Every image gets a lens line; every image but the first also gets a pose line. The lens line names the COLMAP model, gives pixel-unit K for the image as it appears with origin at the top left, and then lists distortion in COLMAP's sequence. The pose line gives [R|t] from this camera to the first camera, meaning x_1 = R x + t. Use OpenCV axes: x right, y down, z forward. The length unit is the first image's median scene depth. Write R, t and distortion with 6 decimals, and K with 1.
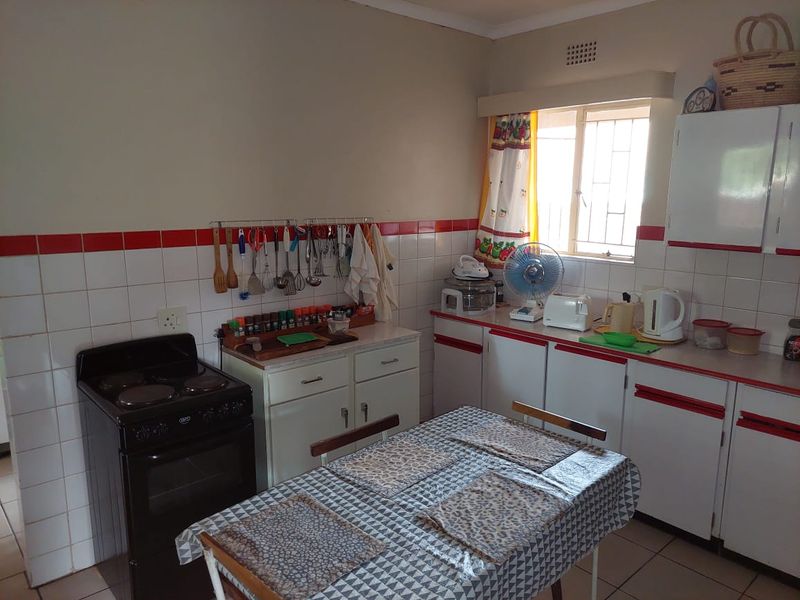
lens RADIAL K [[558.8, 0, 400.5], [0, 558.8, 303.8], [0, 0, 1]] dist [0.035879, -0.010494]
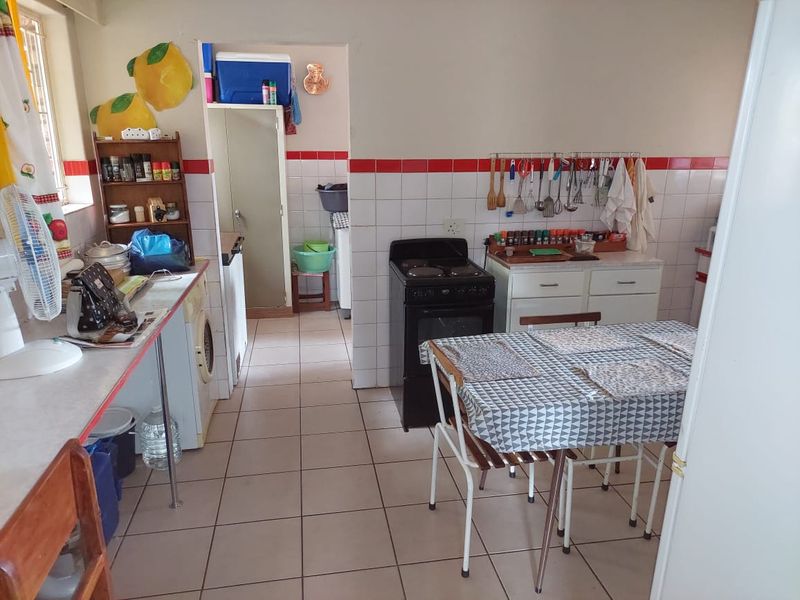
lens RADIAL K [[558.8, 0, 396.0], [0, 558.8, 299.5], [0, 0, 1]] dist [0.035879, -0.010494]
pose [[0.838603, 0.146847, -0.524576, 0.195588], [-0.102968, 0.988352, 0.112066, 0.060797], [0.534922, -0.039965, 0.843956, -0.201836]]
